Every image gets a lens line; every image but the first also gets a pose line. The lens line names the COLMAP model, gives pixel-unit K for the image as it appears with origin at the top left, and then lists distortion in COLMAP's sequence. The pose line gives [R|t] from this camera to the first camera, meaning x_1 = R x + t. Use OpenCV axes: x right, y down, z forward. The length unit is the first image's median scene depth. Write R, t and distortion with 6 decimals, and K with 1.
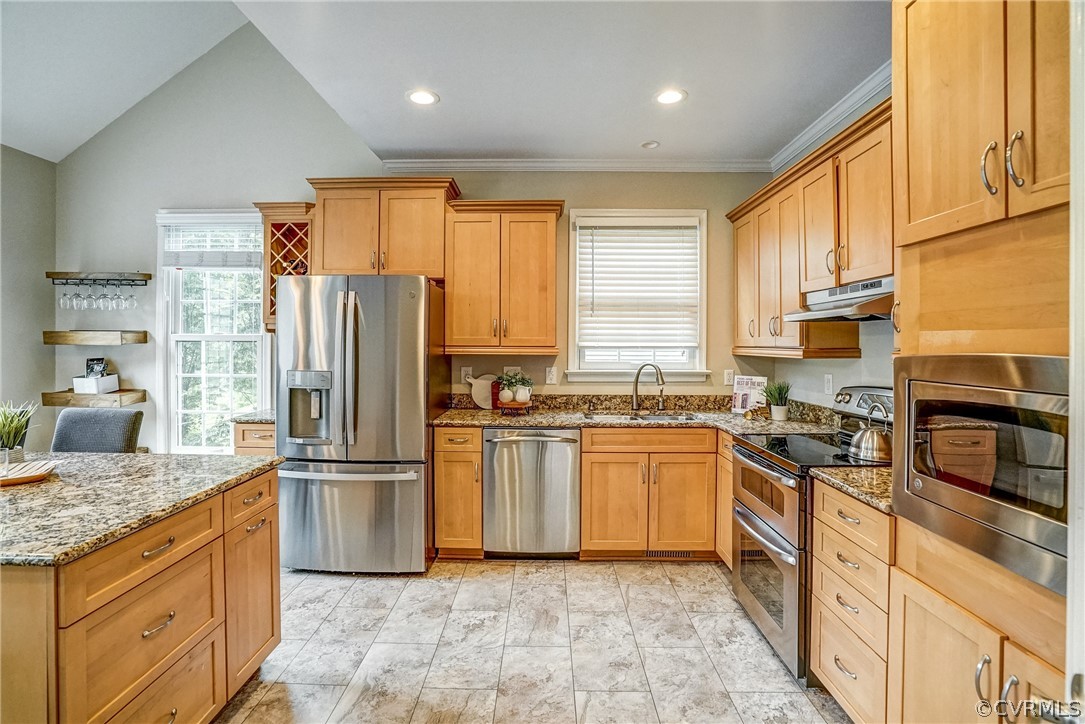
lens RADIAL K [[519.3, 0, 540.9], [0, 519.3, 353.6], [0, 0, 1]] dist [-0.024905, -0.000373]
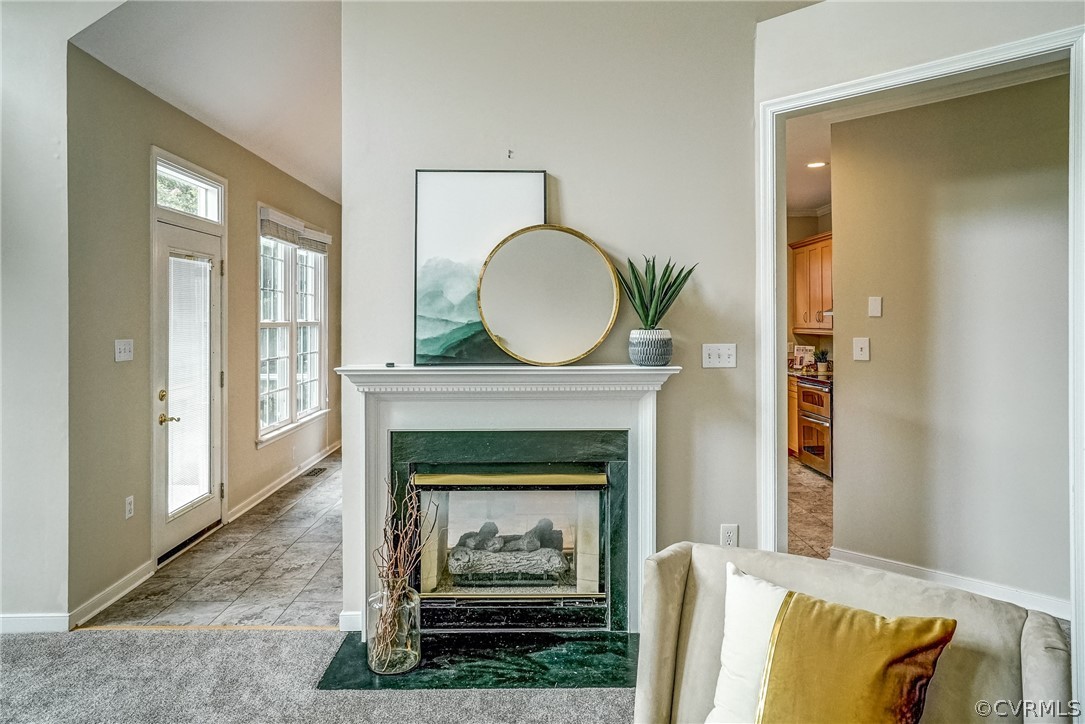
lens RADIAL K [[656.9, 0, 536.8], [0, 656.9, 318.9], [0, 0, 1]] dist [0.000192, -0.000042]
pose [[0.999861, -0.004466, 0.016041, -0.501189], [0.004750, 0.999831, -0.017732, -0.009819], [-0.015959, 0.017806, 0.999714, -1.124814]]
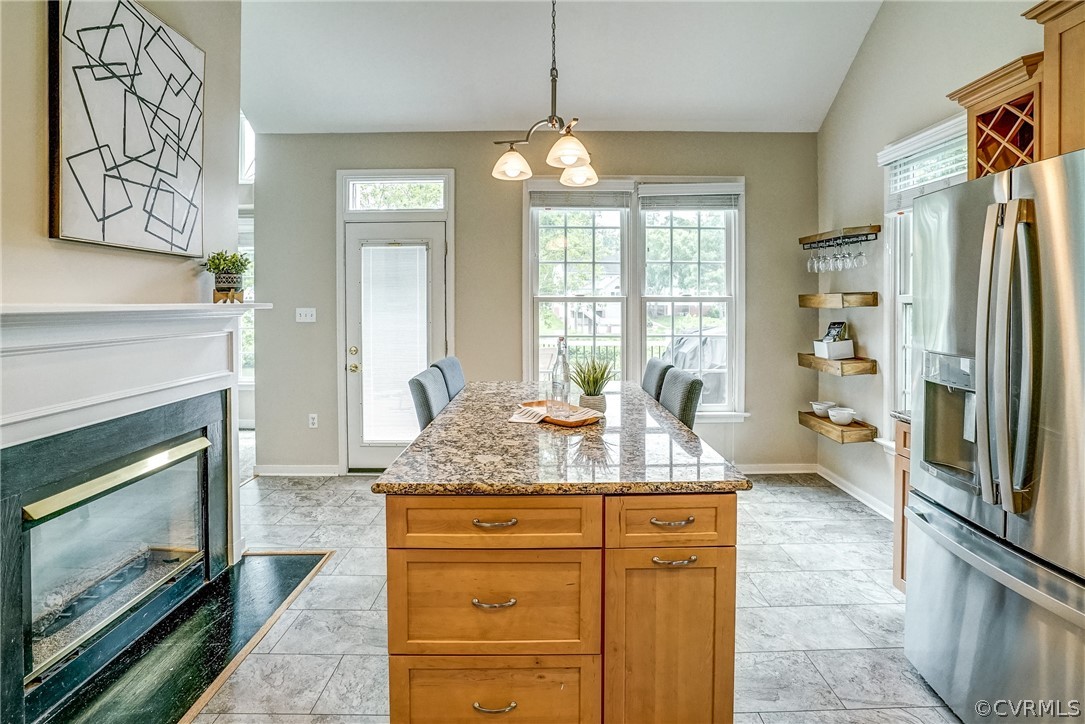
lens RADIAL K [[519.3, 0, 541.1], [0, 519.3, 310.3], [0, 0, 1]] dist [-0.024905, -0.000373]
pose [[0.012811, 0.006457, -0.999897, 0.089770], [-0.016408, 0.999846, 0.006246, -0.009793], [0.999783, 0.016327, 0.012914, 0.446553]]
